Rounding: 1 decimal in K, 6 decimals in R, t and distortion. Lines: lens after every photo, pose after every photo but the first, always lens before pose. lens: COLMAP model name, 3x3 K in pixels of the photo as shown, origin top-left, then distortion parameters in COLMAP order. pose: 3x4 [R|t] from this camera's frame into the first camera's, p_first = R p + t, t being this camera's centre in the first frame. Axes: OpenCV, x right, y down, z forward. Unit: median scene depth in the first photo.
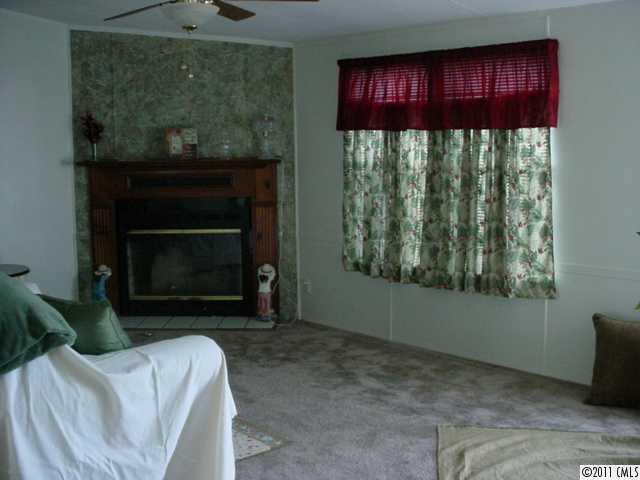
lens RADIAL K [[808.9, 0, 320.0], [0, 808.9, 240.0], [0, 0, 1]] dist [-0.253294, 0.325923]
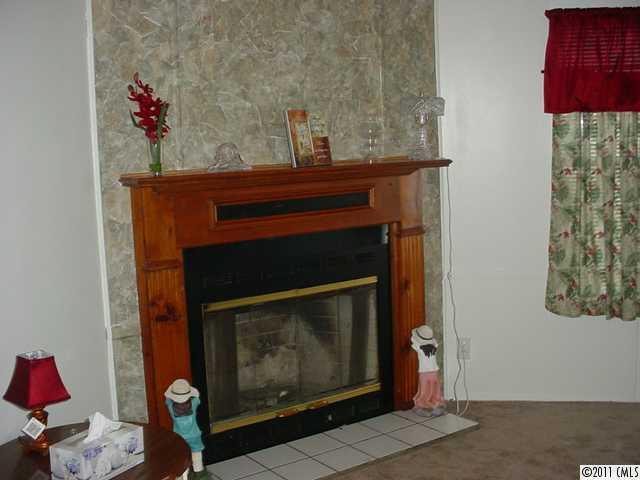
lens RADIAL K [[808.9, 0, 320.0], [0, 808.9, 240.0], [0, 0, 1]] dist [-0.253294, 0.325923]
pose [[0.811211, -0.095666, 0.576875, -0.491159], [0.101375, 0.994596, 0.022384, -0.060120], [-0.575899, 0.040323, 0.816526, 0.536266]]
